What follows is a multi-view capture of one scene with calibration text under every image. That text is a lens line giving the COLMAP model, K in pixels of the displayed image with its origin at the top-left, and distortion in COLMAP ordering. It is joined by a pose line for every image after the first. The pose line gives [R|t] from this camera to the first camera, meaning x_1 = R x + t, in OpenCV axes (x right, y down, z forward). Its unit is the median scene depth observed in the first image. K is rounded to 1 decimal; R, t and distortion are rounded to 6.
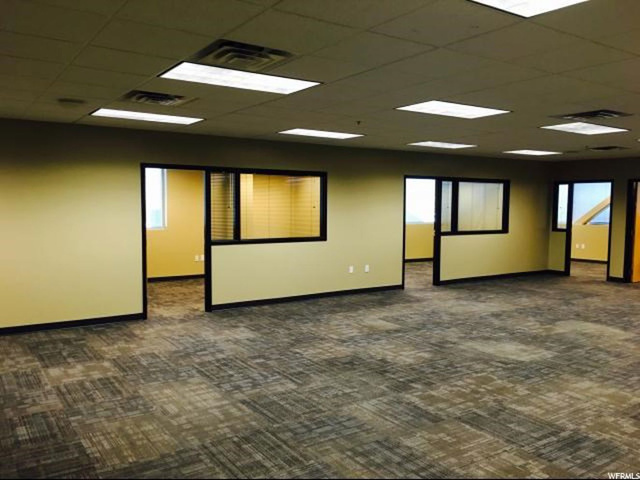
lens RADIAL K [[563.2, 0, 320.0], [0, 563.2, 240.0], [0, 0, 1]] dist [0.001048, -0.010943]
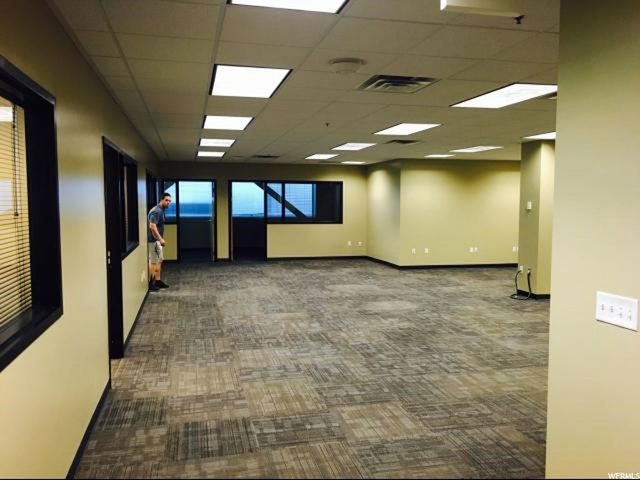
lens RADIAL K [[549.8, 0, 320.0], [0, 549.8, 240.0], [0, 0, 1]] dist [0.013825, 0.003067]
pose [[0.366976, -0.079665, 0.926813, -1.136480], [0.068873, 0.995918, 0.058335, -0.068099], [-0.927677, 0.042425, 0.370965, 0.766055]]
